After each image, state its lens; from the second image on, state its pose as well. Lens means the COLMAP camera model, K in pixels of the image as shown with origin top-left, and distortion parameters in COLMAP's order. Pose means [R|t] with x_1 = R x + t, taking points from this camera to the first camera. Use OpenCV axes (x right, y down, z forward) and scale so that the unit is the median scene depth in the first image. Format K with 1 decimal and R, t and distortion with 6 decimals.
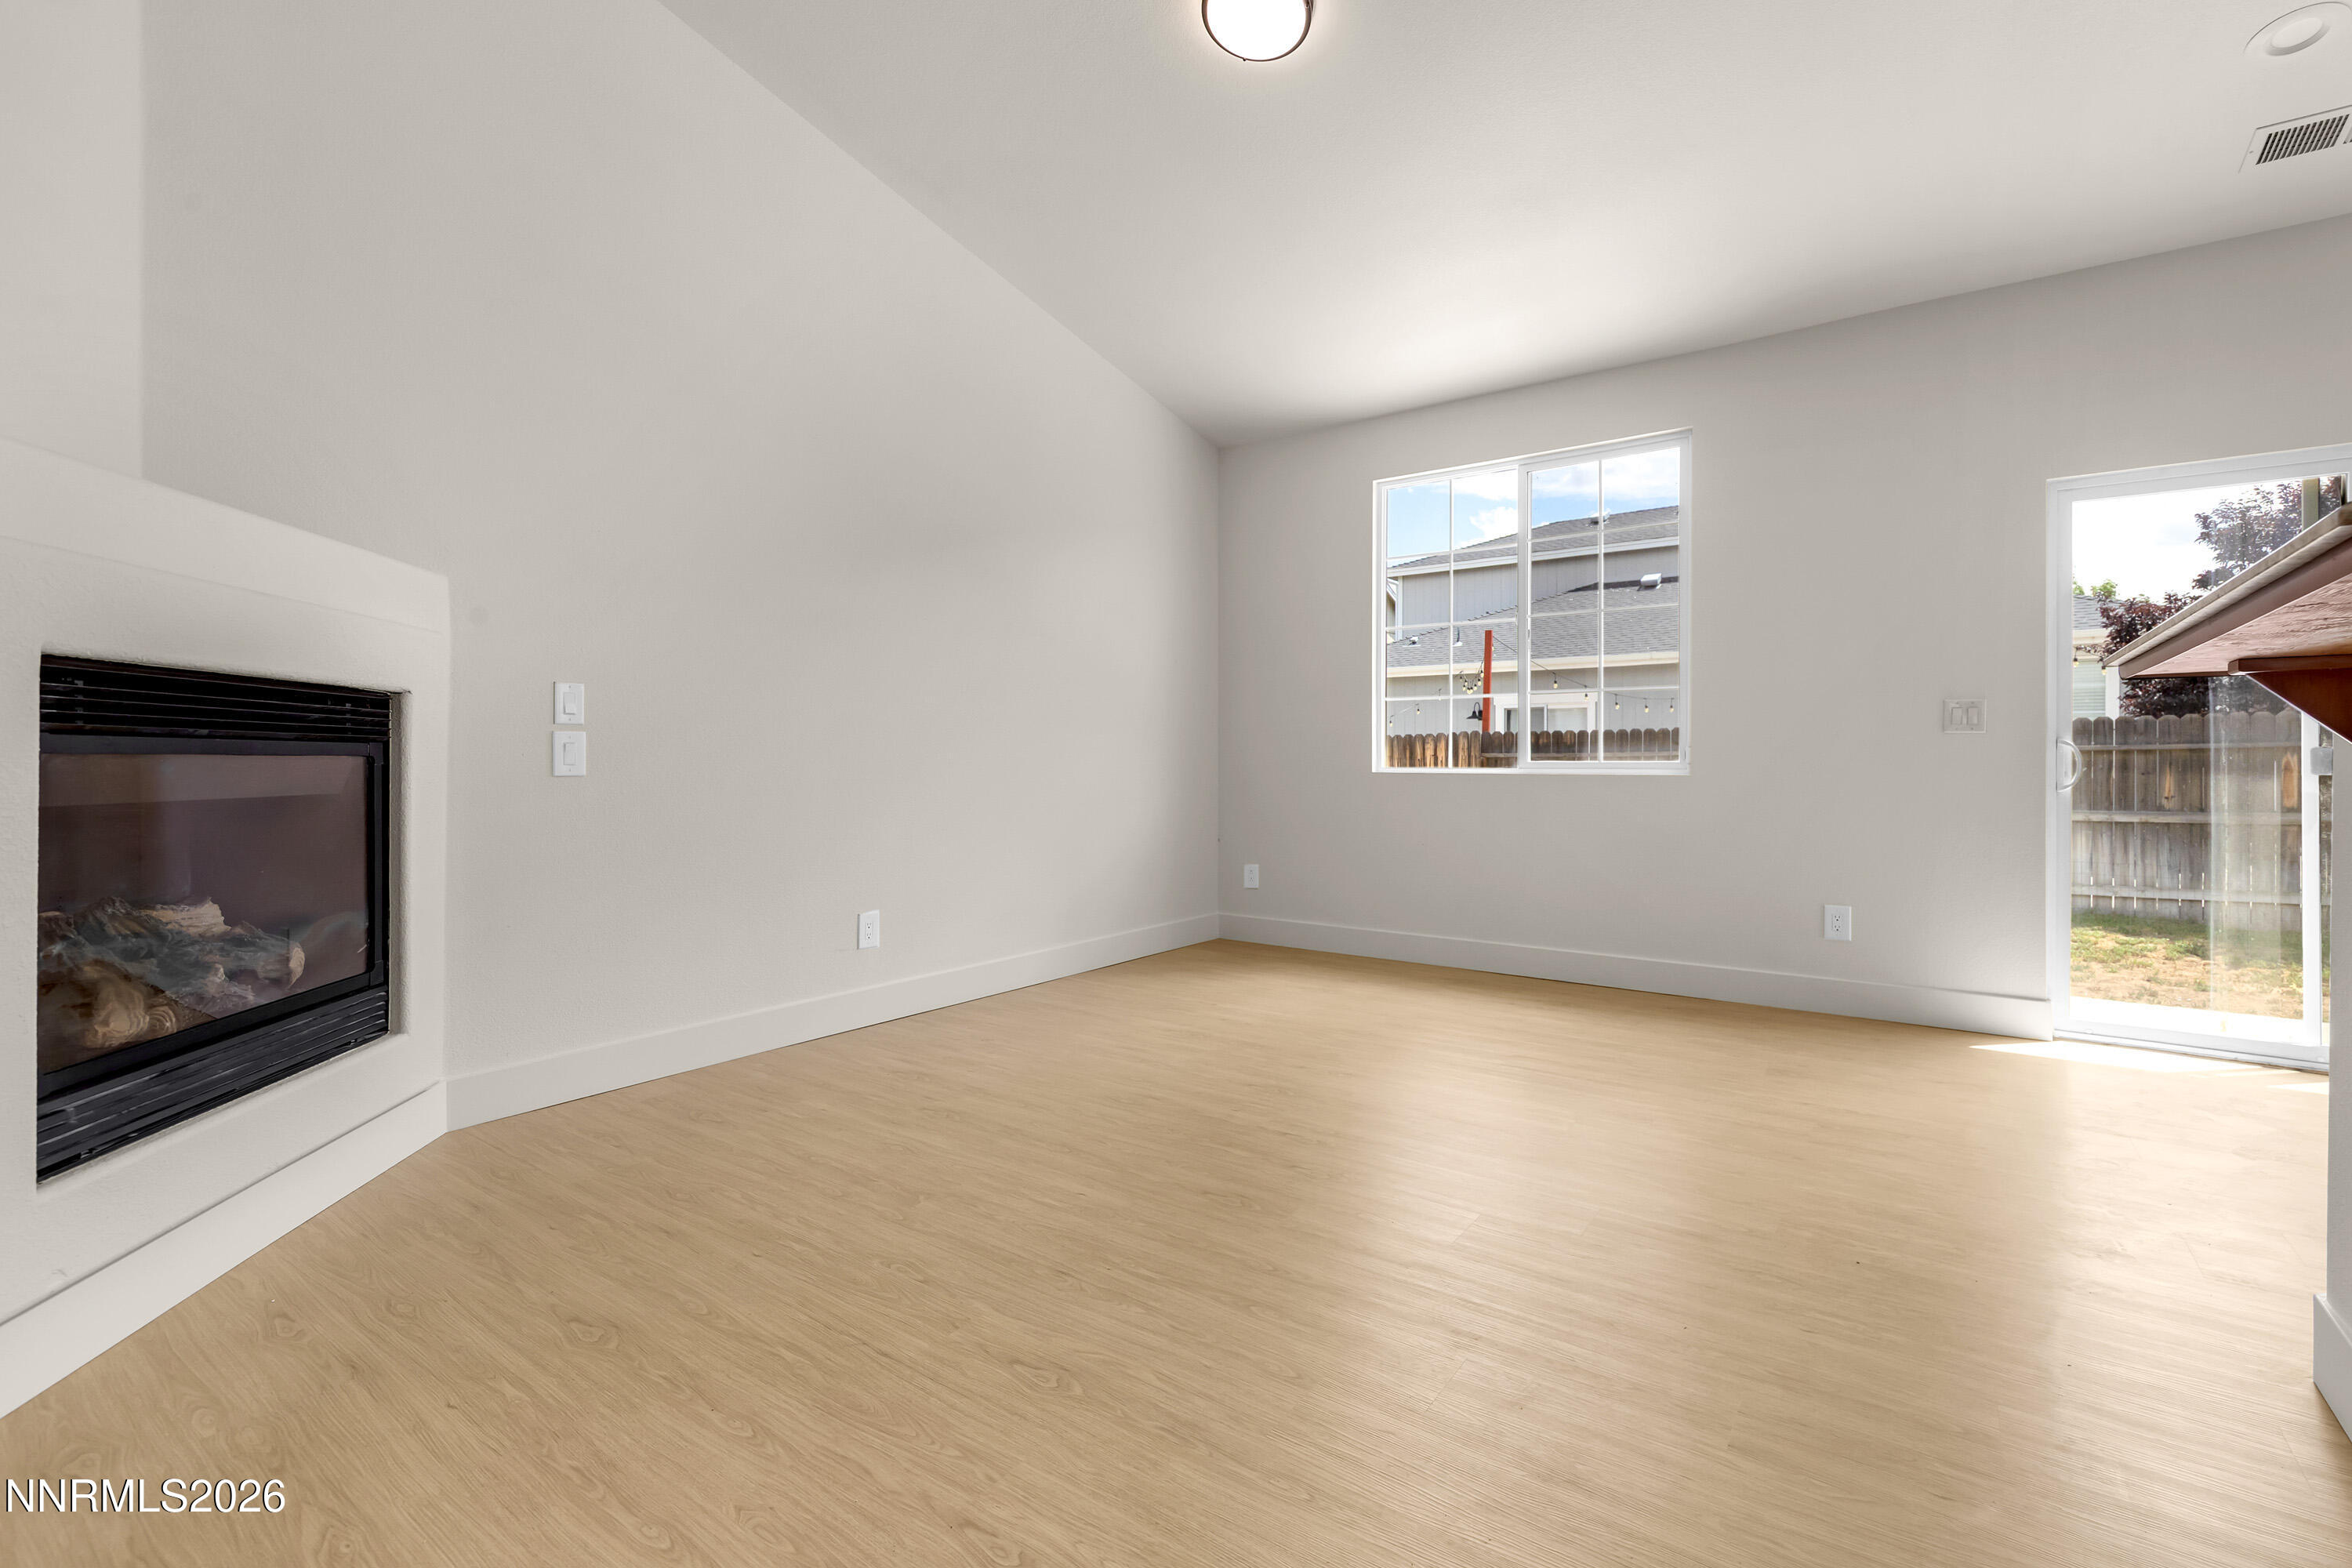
lens RADIAL K [[1028.1, 0, 1212.2], [0, 1028.1, 772.5], [0, 0, 1]] dist [0.002459, 0.000426]
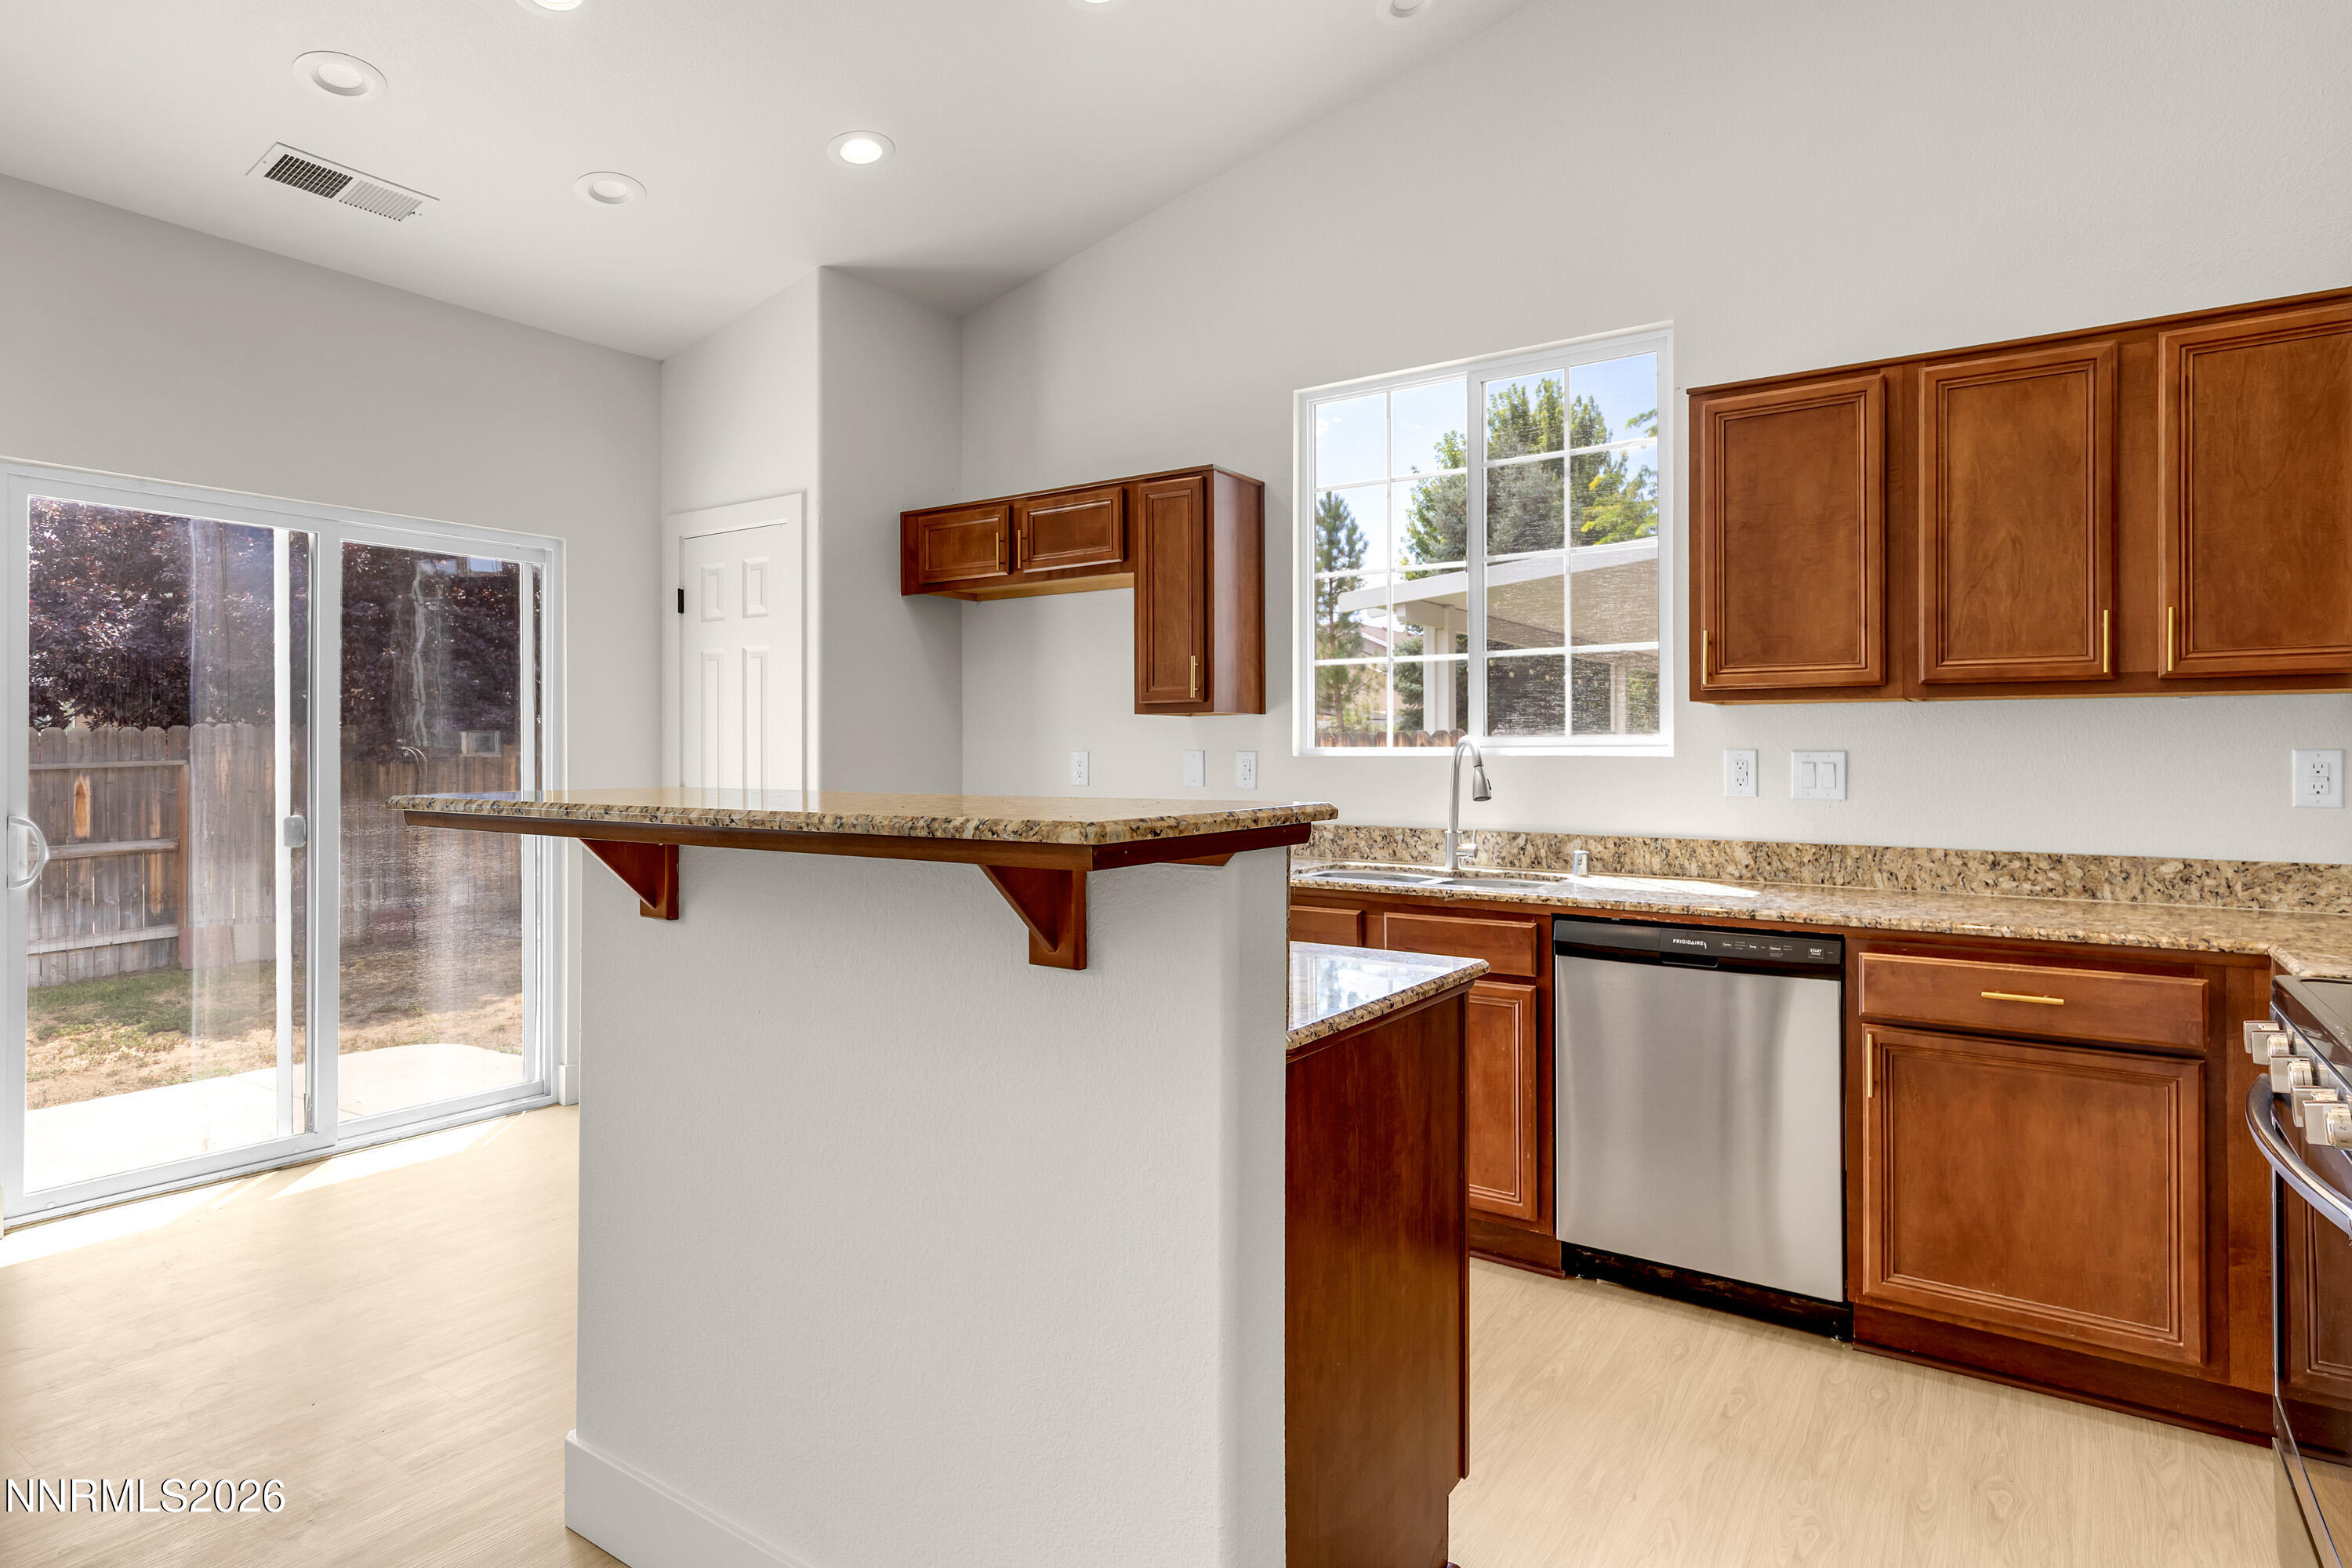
lens RADIAL K [[1265.6, 0, 1169.4], [0, 1265.6, 750.9], [0, 0, 1]] dist [0.009757, -0.002333]
pose [[-0.005018, 0.000490, 0.999987, -0.122662], [0.009747, 0.999952, -0.000441, -0.102080], [-0.999940, 0.009745, -0.005023, 0.280605]]
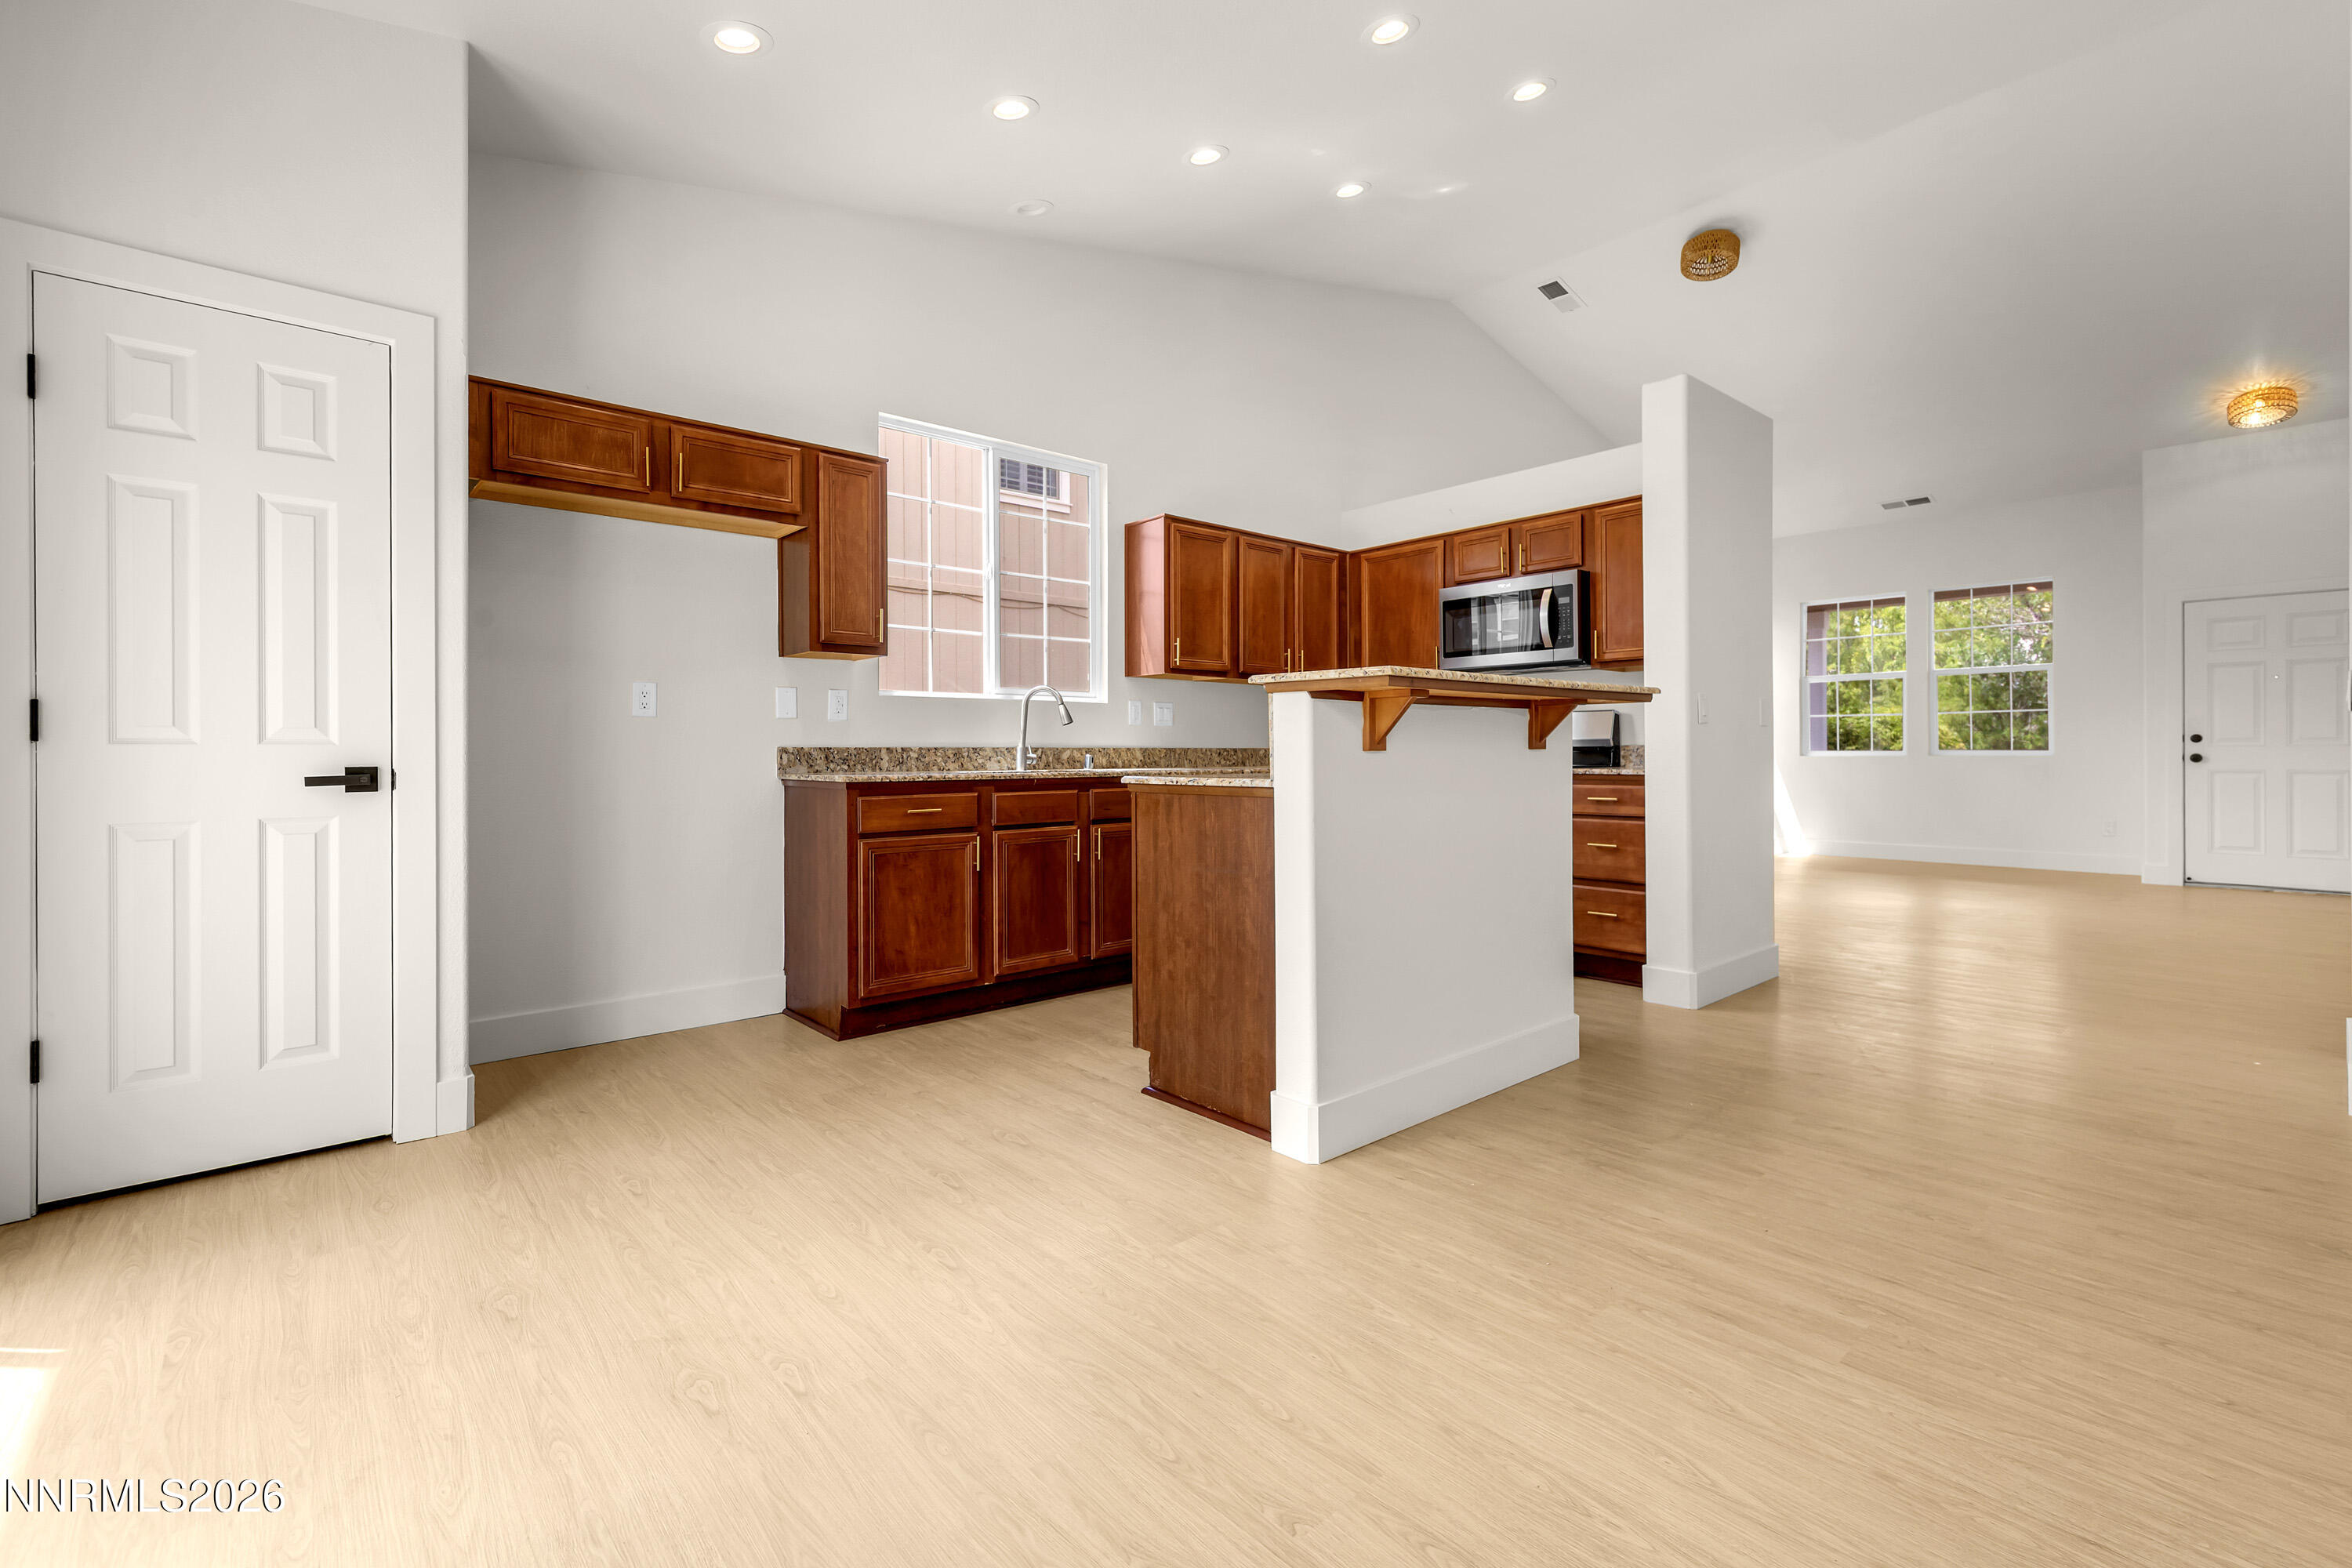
lens RADIAL K [[1015.2, 0, 1206.6], [0, 1015.2, 759.7], [0, 0, 1]] dist [0.005690, -0.000583]
pose [[-0.974200, 0.000457, 0.225687, 0.589743], [0.004546, 0.999835, 0.017597, -0.015786], [-0.225642, 0.018168, -0.974041, 1.626727]]
